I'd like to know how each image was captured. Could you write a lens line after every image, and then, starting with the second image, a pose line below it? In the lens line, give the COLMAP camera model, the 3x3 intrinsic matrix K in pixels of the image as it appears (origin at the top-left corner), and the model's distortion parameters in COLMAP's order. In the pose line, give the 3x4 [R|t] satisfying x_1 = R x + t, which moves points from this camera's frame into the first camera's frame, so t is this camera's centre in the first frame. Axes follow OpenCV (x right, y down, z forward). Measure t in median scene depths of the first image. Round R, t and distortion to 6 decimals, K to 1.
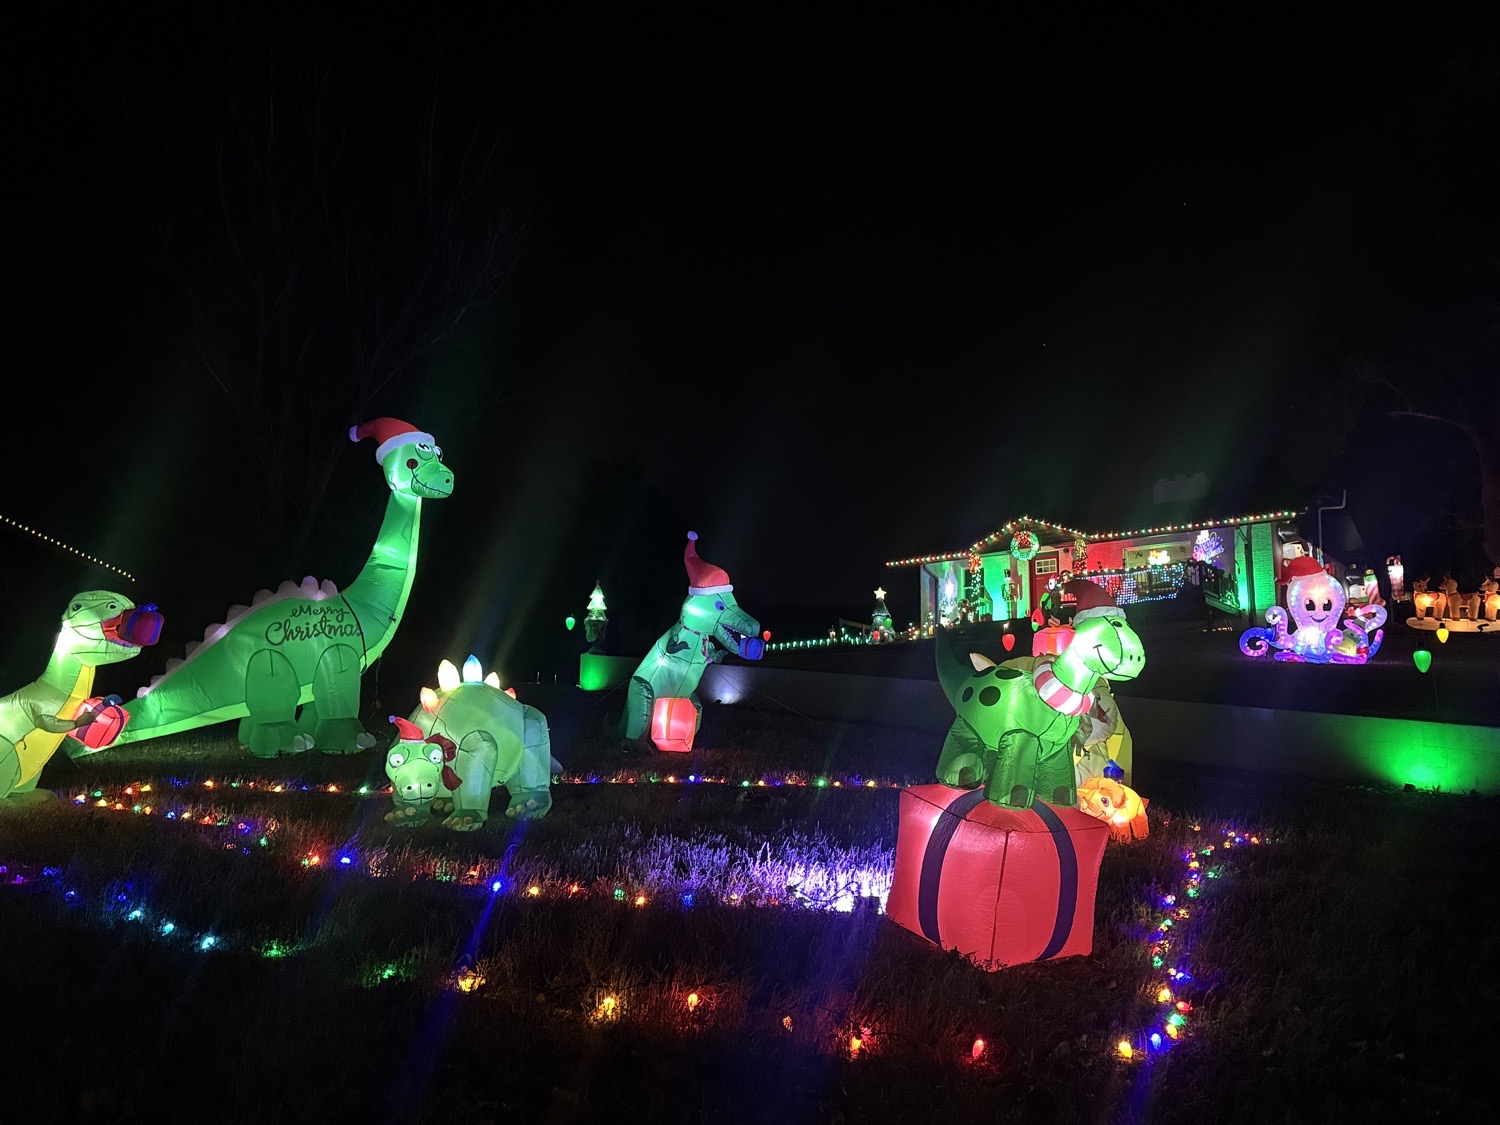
lens RADIAL K [[1309.3, 0, 750.0], [0, 1309.3, 562.5], [0, 0, 1]] dist [0.127636, -0.005031]
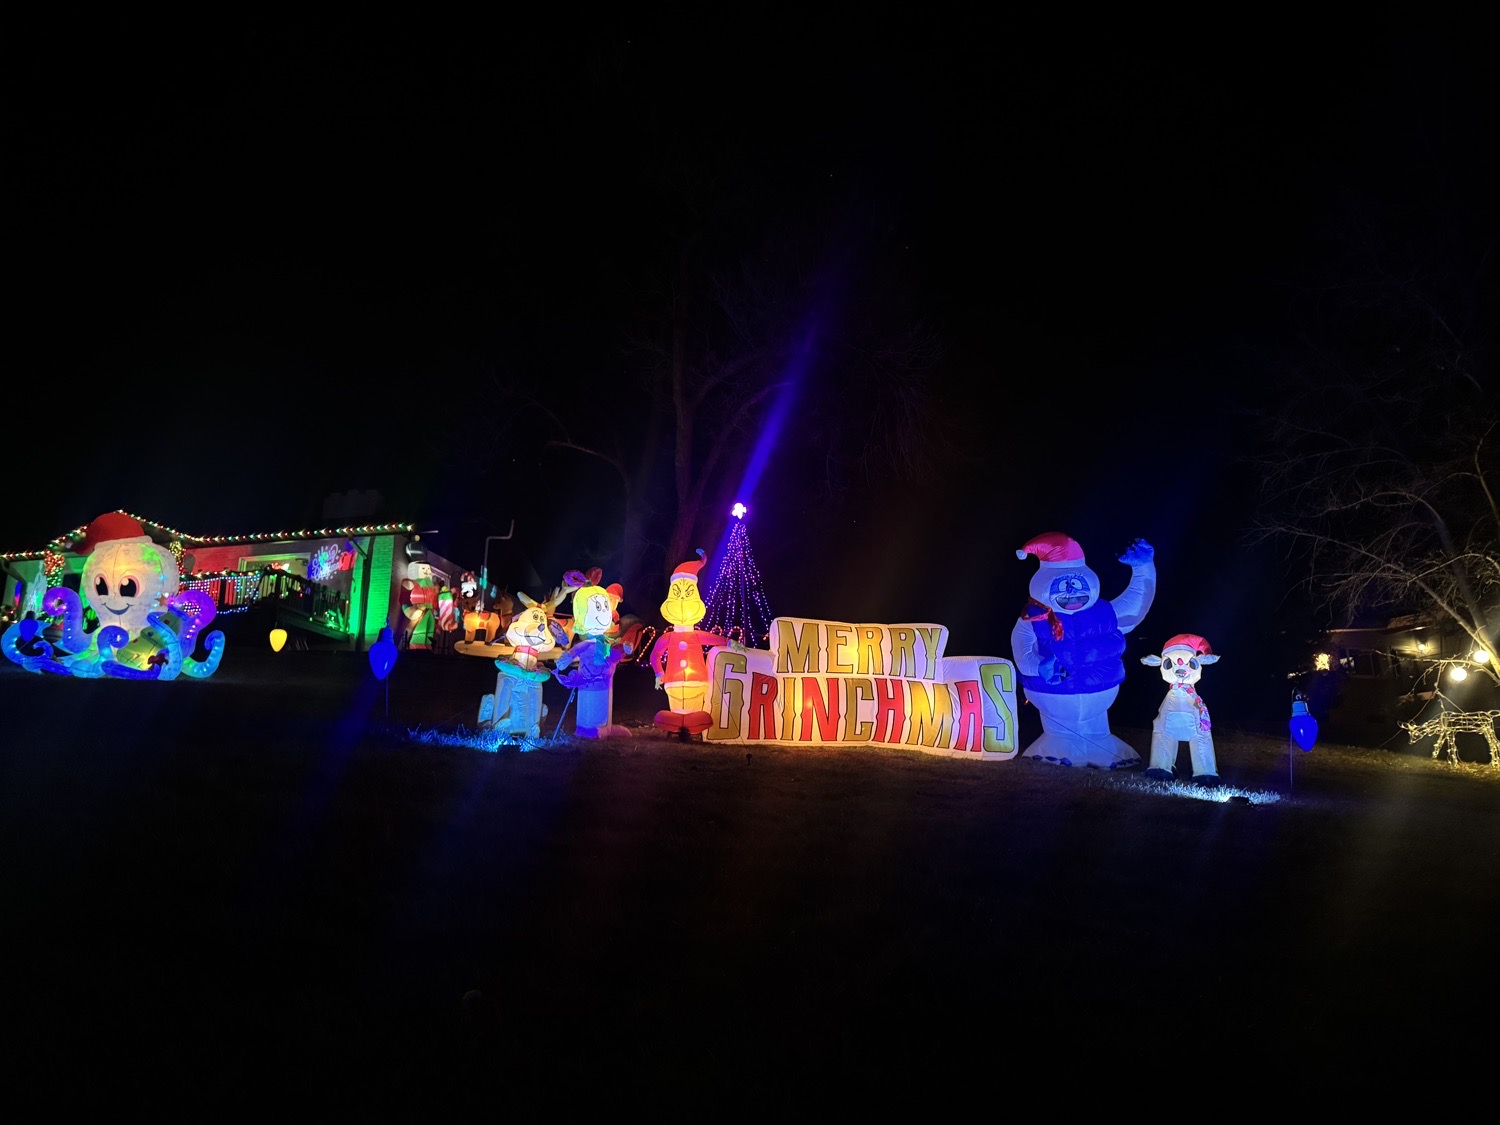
lens RADIAL K [[1055.6, 0, 750.0], [0, 1055.6, 562.5], [0, 0, 1]] dist [0.147006, -0.267744]
pose [[0.903467, 0.084629, 0.420221, 0.313342], [-0.058529, 0.995491, -0.074647, 0.026488], [-0.424644, 0.042845, 0.904346, 0.268881]]
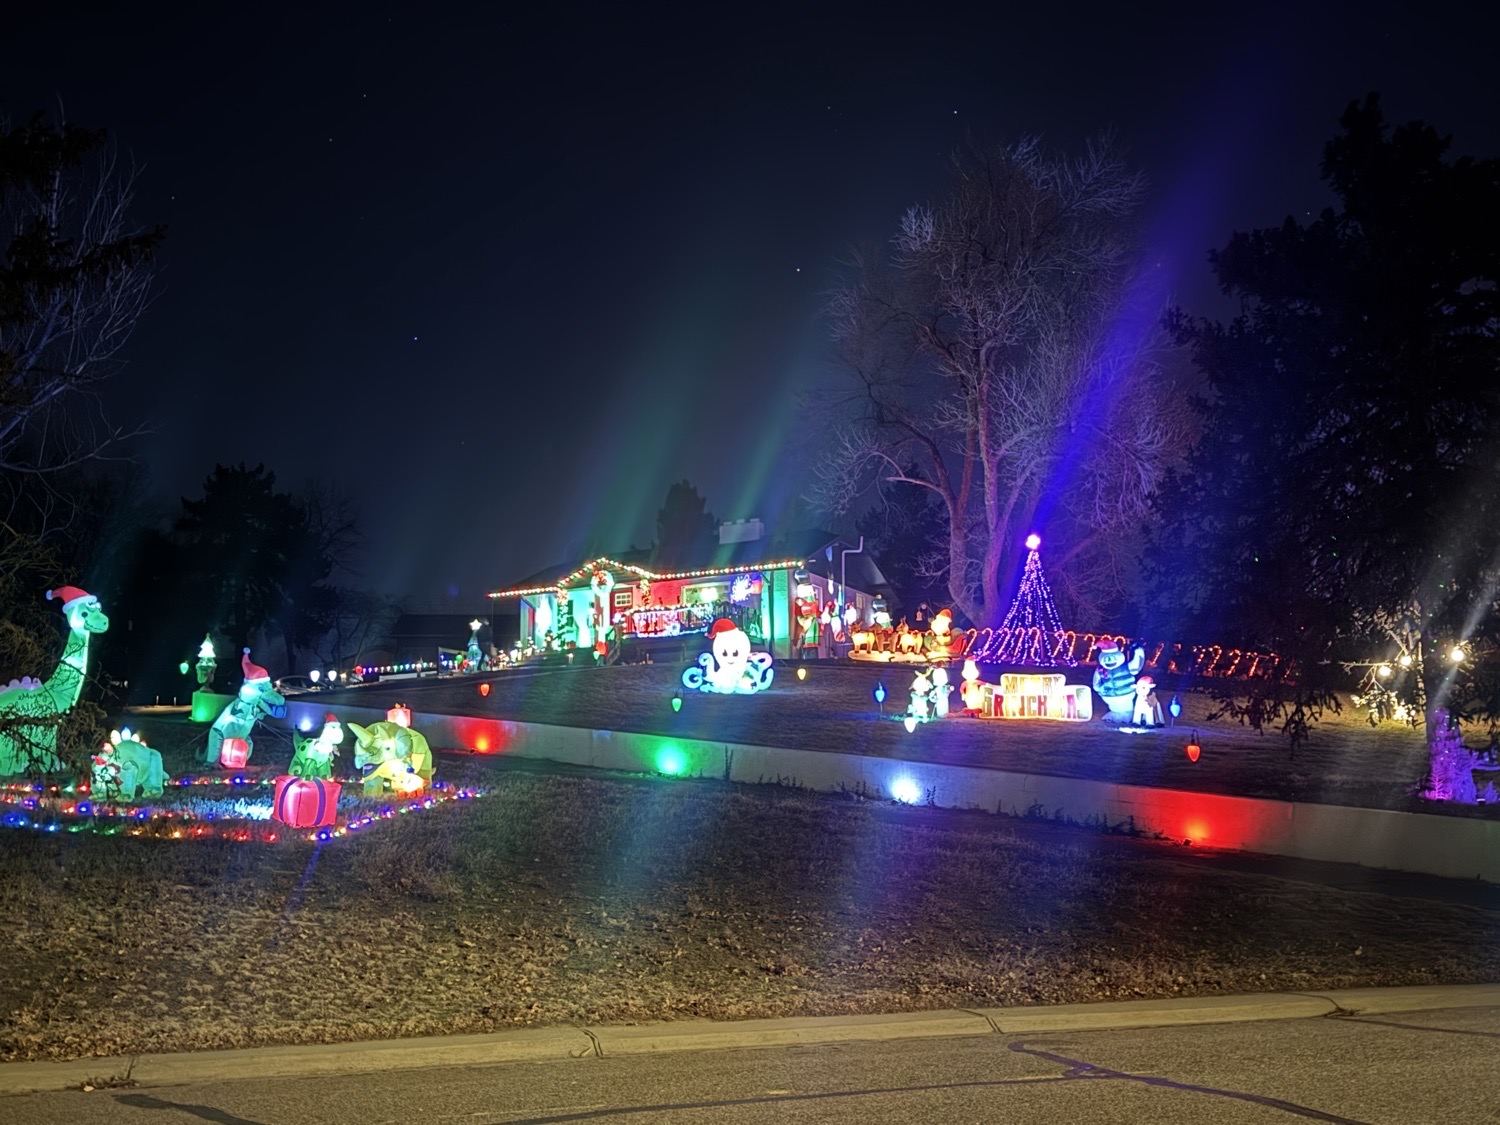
lens RADIAL K [[1608.4, 0, 750.0], [0, 1608.4, 562.5], [0, 0, 1]] dist [0.090888, -0.034695]
pose [[0.982031, 0.002042, 0.188709, 0.075169], [-0.005875, 0.999788, 0.019755, -0.066073], [-0.188629, -0.020509, 0.981834, -0.468401]]
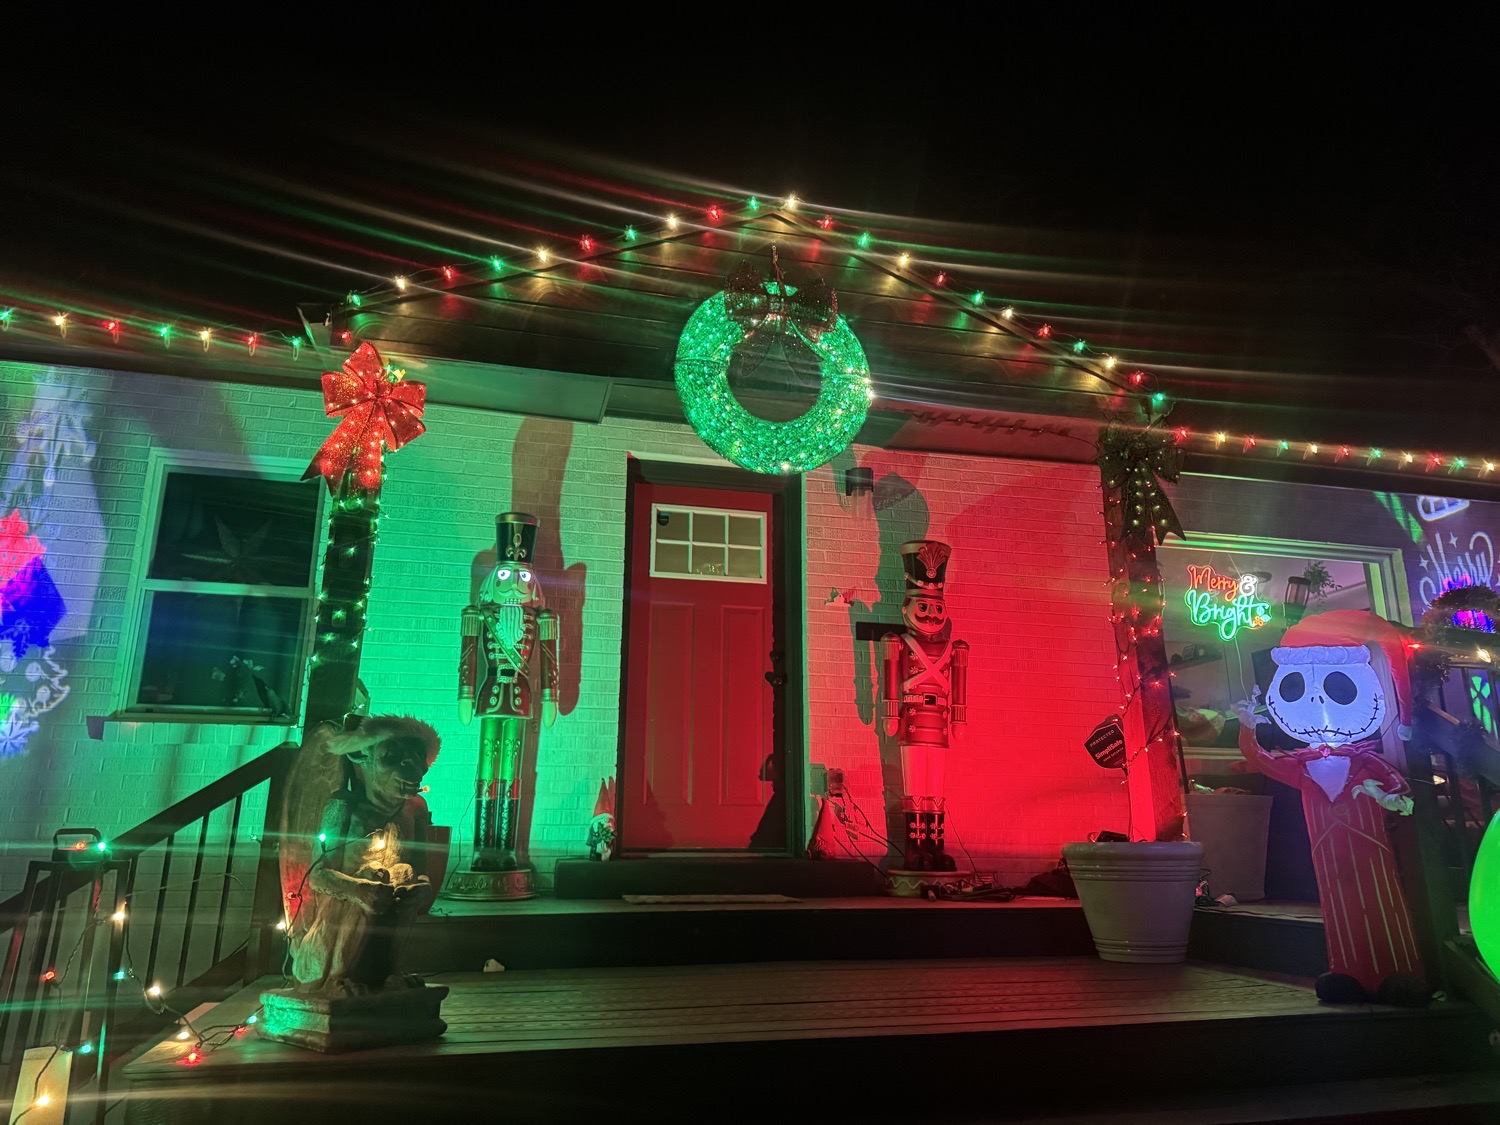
lens RADIAL K [[1055.6, 0, 750.0], [0, 1055.6, 562.5], [0, 0, 1]] dist [0.147006, -0.267744]
pose [[0.500251, 0.236909, 0.832840, 0.118173], [-0.091397, 0.970916, -0.221287, 0.041163], [-0.861043, 0.034580, 0.507355, 1.034014]]
